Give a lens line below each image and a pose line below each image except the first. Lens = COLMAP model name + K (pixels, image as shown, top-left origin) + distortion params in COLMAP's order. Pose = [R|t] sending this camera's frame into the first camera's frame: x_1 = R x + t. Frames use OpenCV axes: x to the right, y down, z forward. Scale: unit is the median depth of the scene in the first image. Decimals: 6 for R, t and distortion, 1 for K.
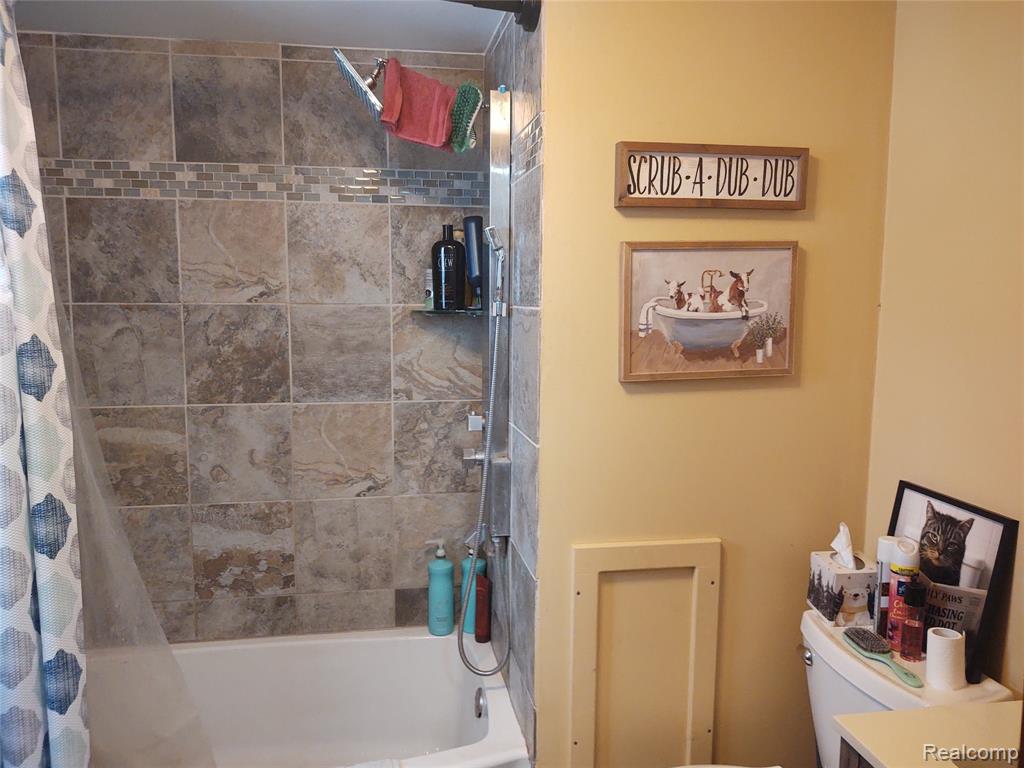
lens RADIAL K [[780.0, 0, 512.0], [0, 780.0, 384.0], [0, 0, 1]] dist [-0.003197, -0.011348]
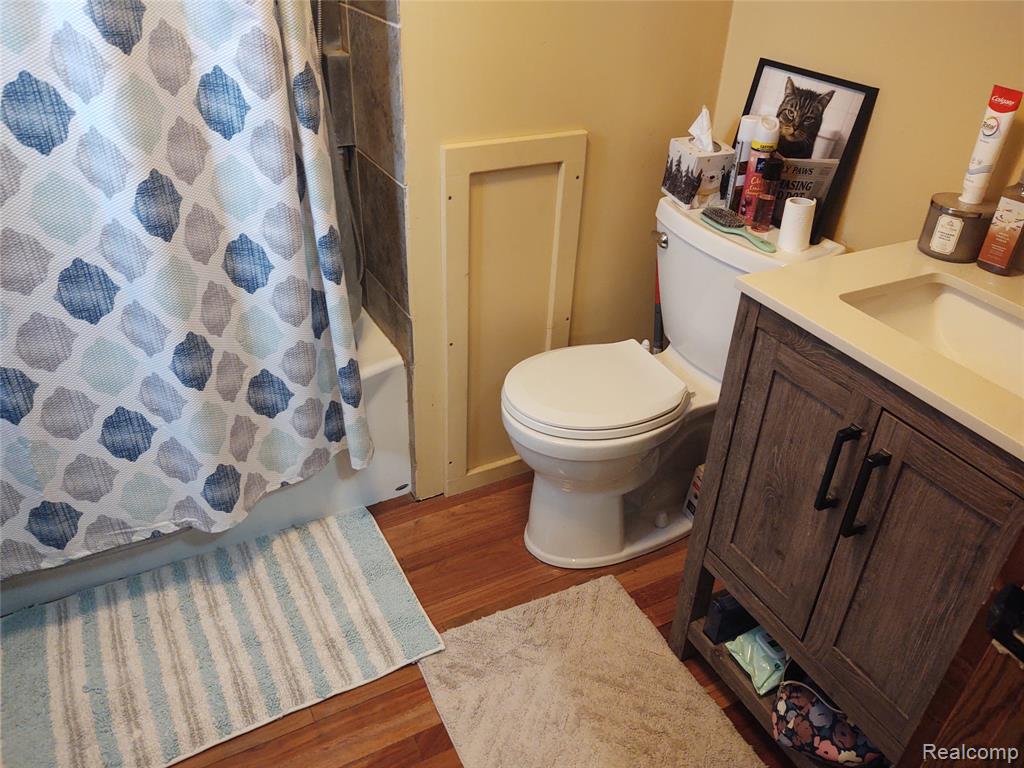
lens RADIAL K [[780.0, 0, 512.0], [0, 780.0, 384.0], [0, 0, 1]] dist [-0.003197, -0.011348]
pose [[0.949490, -0.147925, 0.276743, -0.143469], [0.009167, 0.894616, 0.446741, 0.050474], [-0.313663, -0.421639, 0.850785, 0.080047]]
